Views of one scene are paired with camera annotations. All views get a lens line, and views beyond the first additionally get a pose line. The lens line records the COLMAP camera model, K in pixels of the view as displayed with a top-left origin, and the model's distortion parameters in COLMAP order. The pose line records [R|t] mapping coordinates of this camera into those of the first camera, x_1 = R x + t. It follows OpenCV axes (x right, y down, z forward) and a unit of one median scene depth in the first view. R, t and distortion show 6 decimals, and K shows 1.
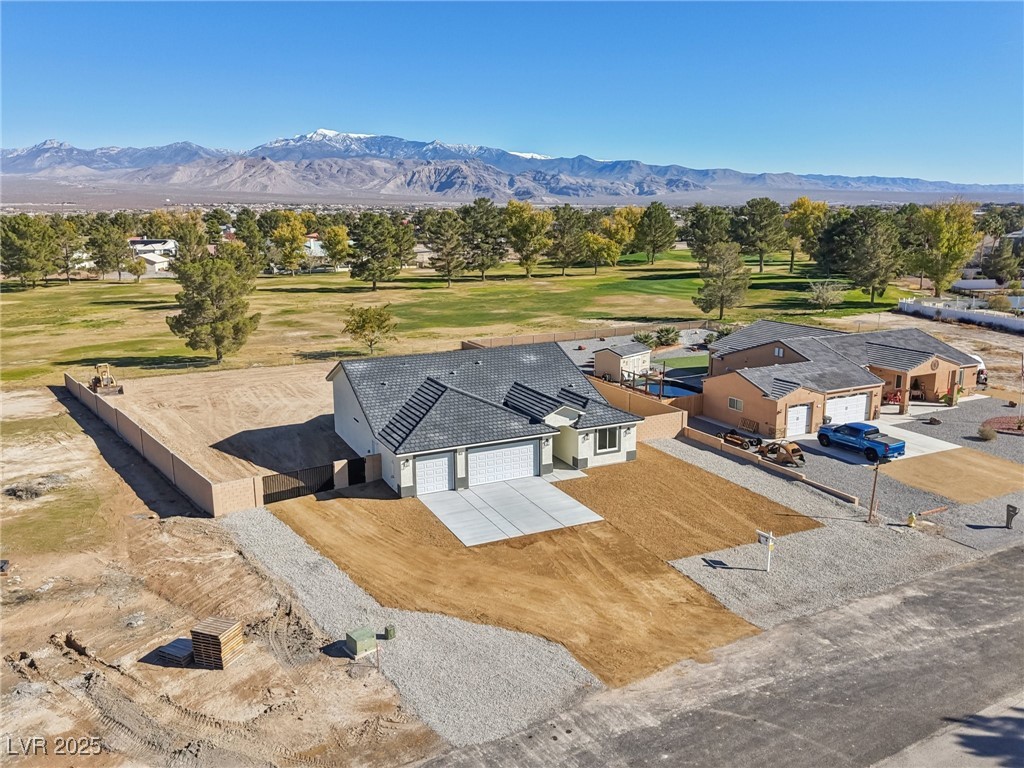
lens RADIAL K [[793.6, 0, 502.5], [0, 793.6, 394.8], [0, 0, 1]] dist [0.050208, -0.068400]
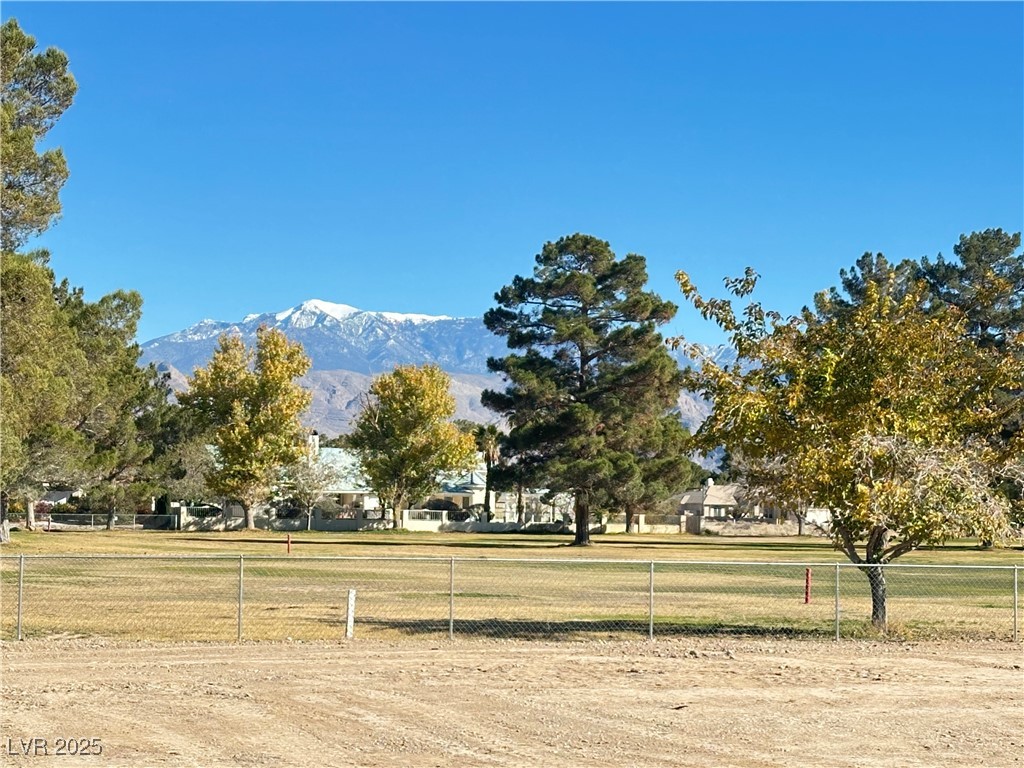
lens RADIAL K [[2215.2, 0, 510.4], [0, 2215.2, 380.1], [0, 0, 1]] dist [0.142685, 0.000000]
pose [[0.992251, 0.017079, -0.123067, -0.114089], [-0.051183, 0.958746, -0.279619, 0.012579], [0.113214, 0.283751, 0.952191, 0.385174]]
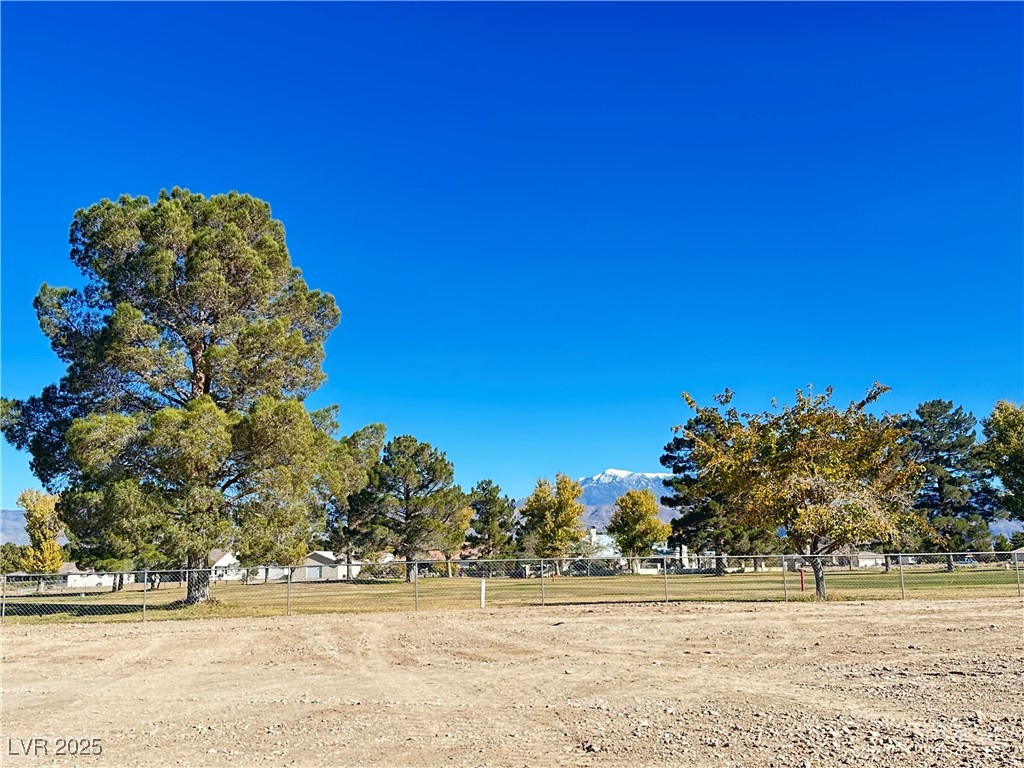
lens RADIAL K [[1058.8, 0, 506.8], [0, 1058.8, 387.5], [0, 0, 1]] dist [0.110472, 0.000000]
pose [[0.951505, -0.067928, -0.300041, -0.096798], [-0.052785, 0.924804, -0.376765, 0.009612], [0.303072, 0.374332, 0.876369, 0.427725]]
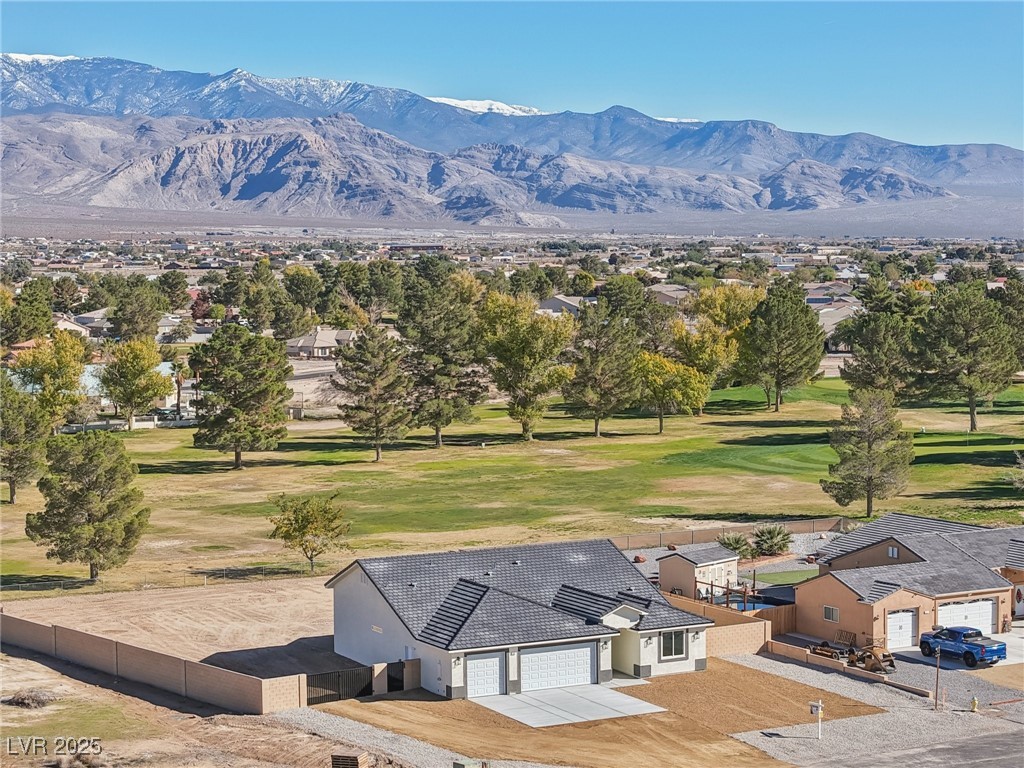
lens RADIAL K [[2178.3, 0, 501.9], [0, 2178.3, 392.7], [0, 0, 1]] dist [-0.177884, 0.000000]
pose [[0.999161, -0.003190, 0.040841, -0.052583], [0.009683, 0.987102, -0.159800, 0.055934], [-0.039804, 0.160061, 0.986304, -0.480782]]
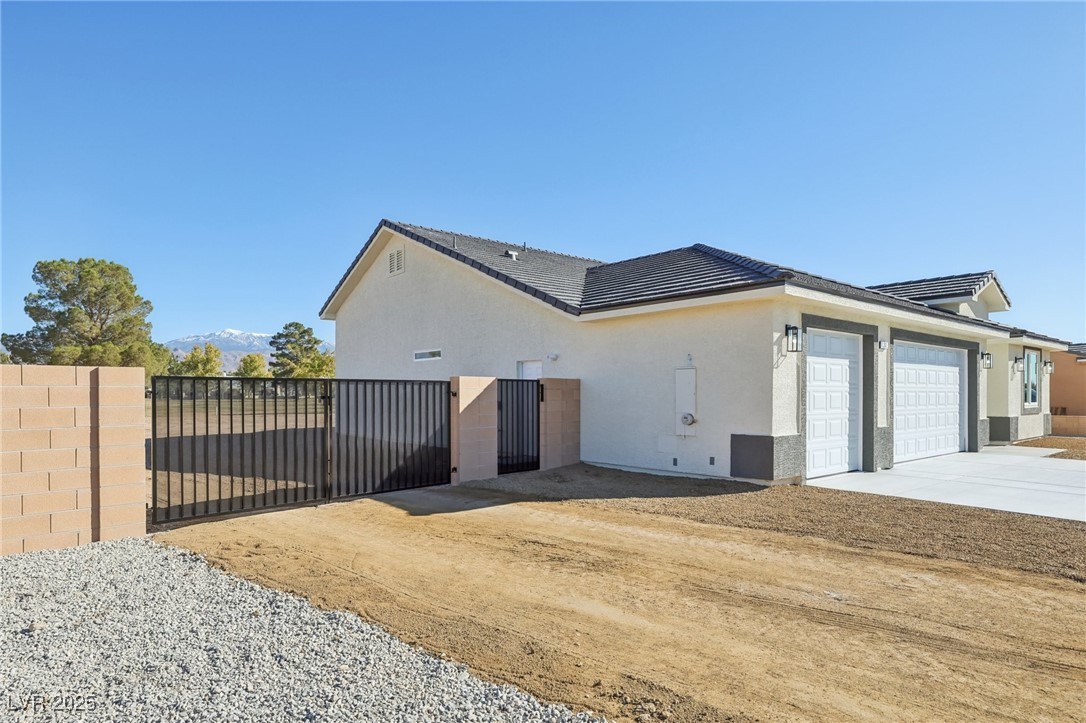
lens RADIAL K [[615.0, 0, 533.9], [0, 615.0, 401.4], [0, 0, 1]] dist [-0.004469, -0.000731]
pose [[0.969237, 0.005380, 0.246072, -0.075198], [0.047190, 0.977152, -0.207238, 0.043169], [-0.241565, 0.212475, 0.946837, 0.254977]]
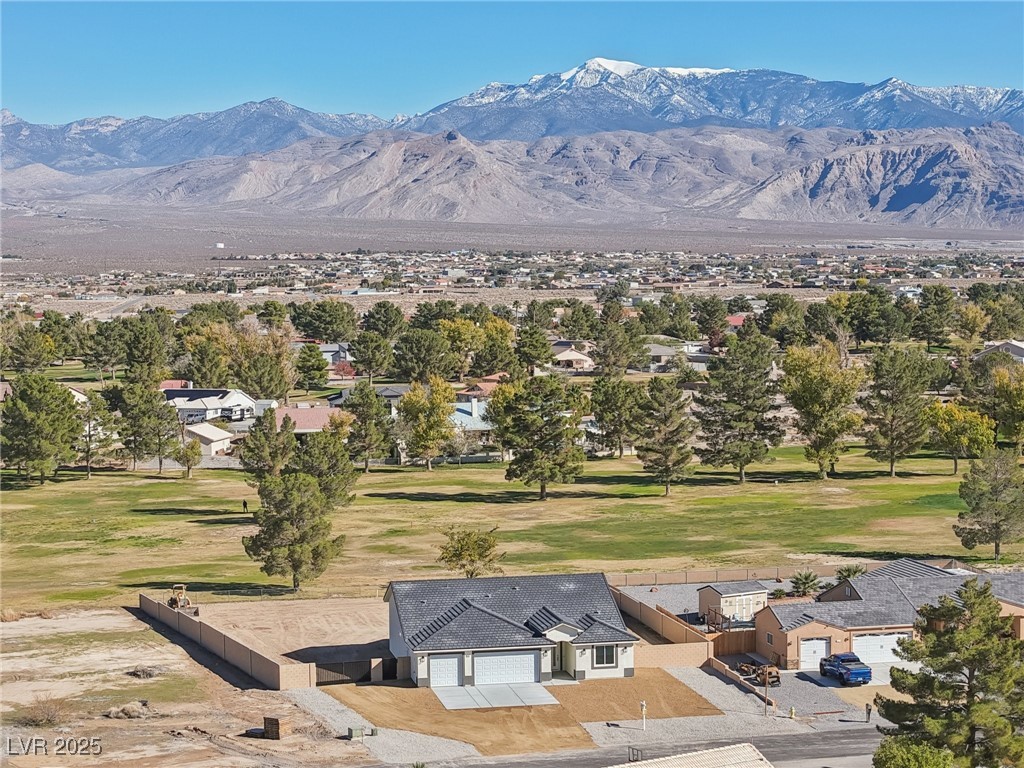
lens RADIAL K [[2178.3, 0, 474.5], [0, 2178.3, 365.6], [0, 0, 1]] dist [-0.177884, 0.000000]
pose [[0.963881, 0.005674, -0.266274, 0.268278], [-0.052880, 0.983945, -0.170455, 0.064565], [0.261032, 0.178379, 0.948706, -0.718338]]
